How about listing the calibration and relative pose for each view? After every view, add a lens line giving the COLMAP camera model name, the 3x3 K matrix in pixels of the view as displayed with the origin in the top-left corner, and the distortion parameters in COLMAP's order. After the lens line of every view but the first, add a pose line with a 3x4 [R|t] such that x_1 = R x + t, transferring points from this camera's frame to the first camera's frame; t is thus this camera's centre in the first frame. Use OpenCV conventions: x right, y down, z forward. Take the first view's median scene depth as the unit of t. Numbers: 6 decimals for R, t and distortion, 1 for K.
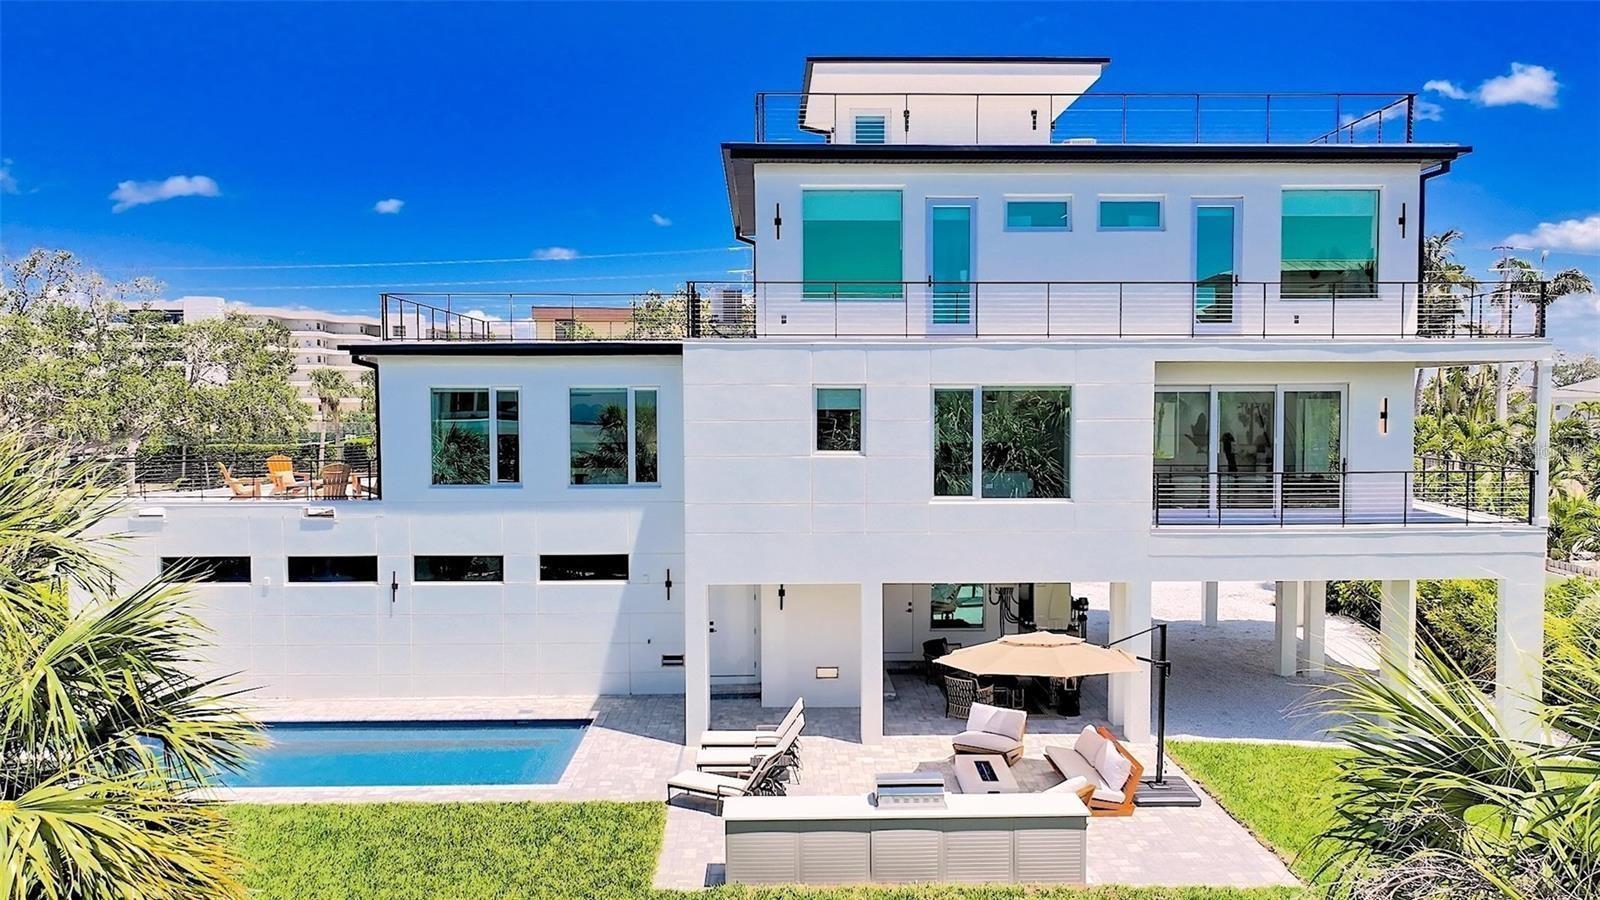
lens RADIAL K [[1140.1, 0, 801.2], [0, 1140.1, 450.5], [0, 0, 1]] dist [0.011323, -0.001689]
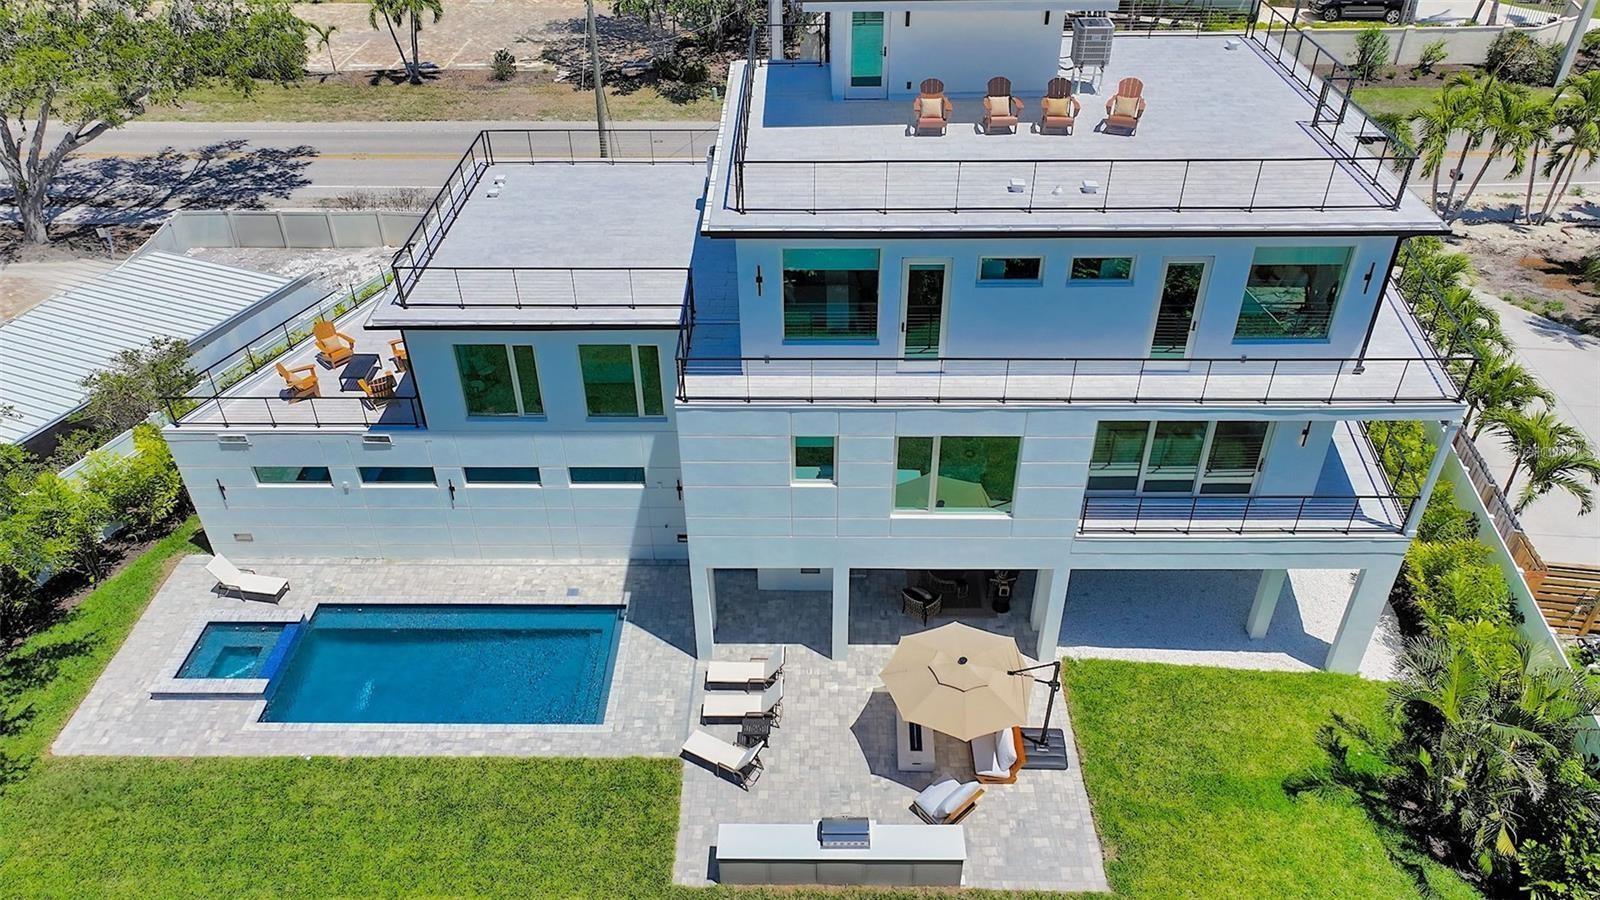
lens RADIAL K [[1140.1, 0, 800.9], [0, 1140.1, 448.3], [0, 0, 1]] dist [0.011323, -0.001689]
pose [[0.999297, 0.018043, -0.032862, 0.054749], [0.003185, 0.832536, 0.553961, -0.648739], [0.037354, -0.553676, 0.831894, 0.044555]]
